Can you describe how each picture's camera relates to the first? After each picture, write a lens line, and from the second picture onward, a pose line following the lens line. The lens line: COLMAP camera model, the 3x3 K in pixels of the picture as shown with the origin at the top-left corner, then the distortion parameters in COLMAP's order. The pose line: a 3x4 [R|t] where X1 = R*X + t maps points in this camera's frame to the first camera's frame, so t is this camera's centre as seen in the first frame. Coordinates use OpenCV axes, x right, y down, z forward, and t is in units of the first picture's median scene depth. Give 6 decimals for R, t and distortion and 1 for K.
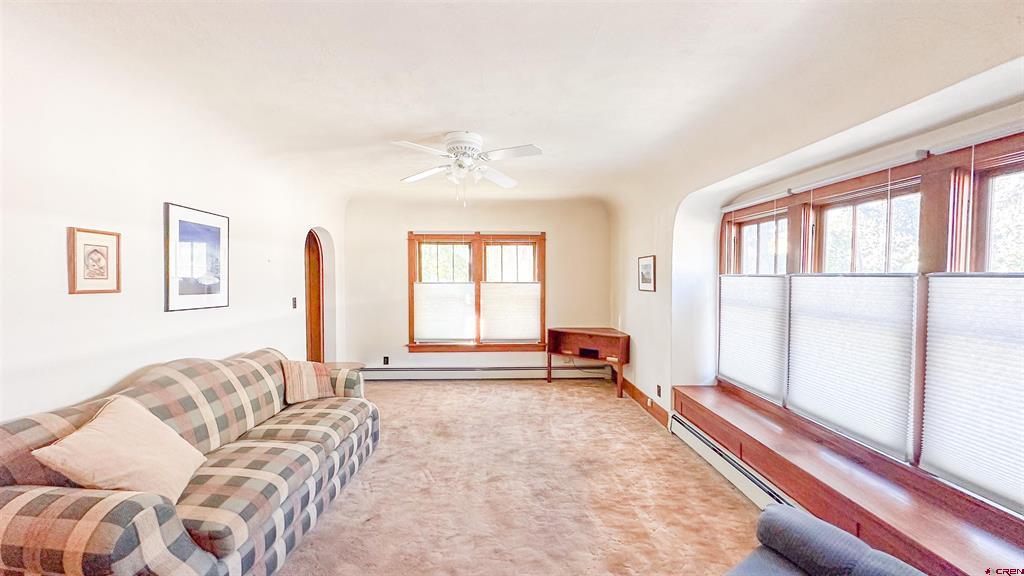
lens RADIAL K [[403.1, 0, 514.8], [0, 403.1, 285.8], [0, 0, 1]] dist [-0.002493, -0.000452]
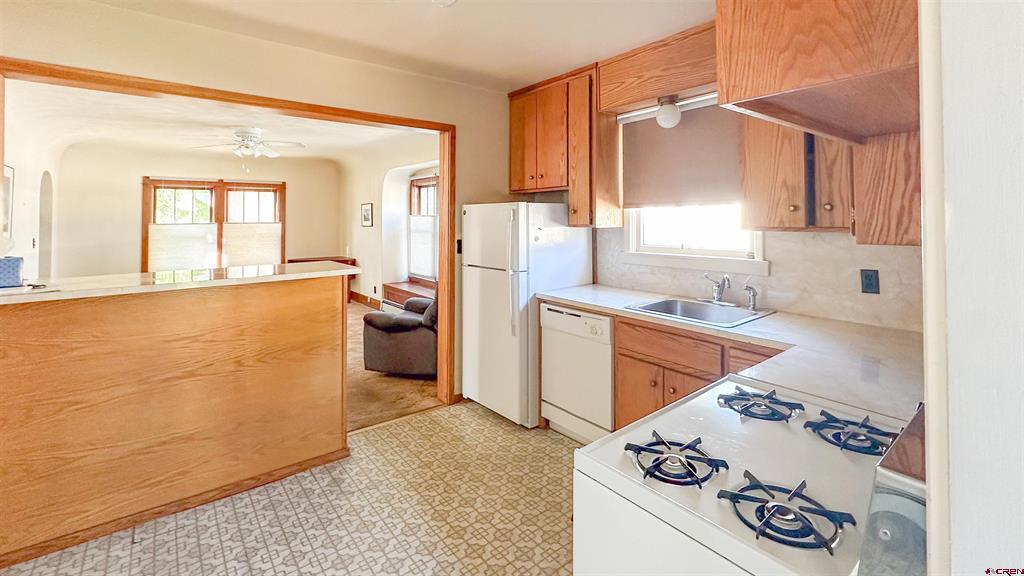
lens RADIAL K [[434.1, 0, 515.4], [0, 434.1, 203.9], [0, 0, 1]] dist [0.002384, 0.000166]
pose [[0.805740, 0.013250, 0.592121, -0.161435], [0.021449, 0.998441, -0.051530, 0.020447], [-0.591880, 0.054221, 0.804200, -0.546393]]
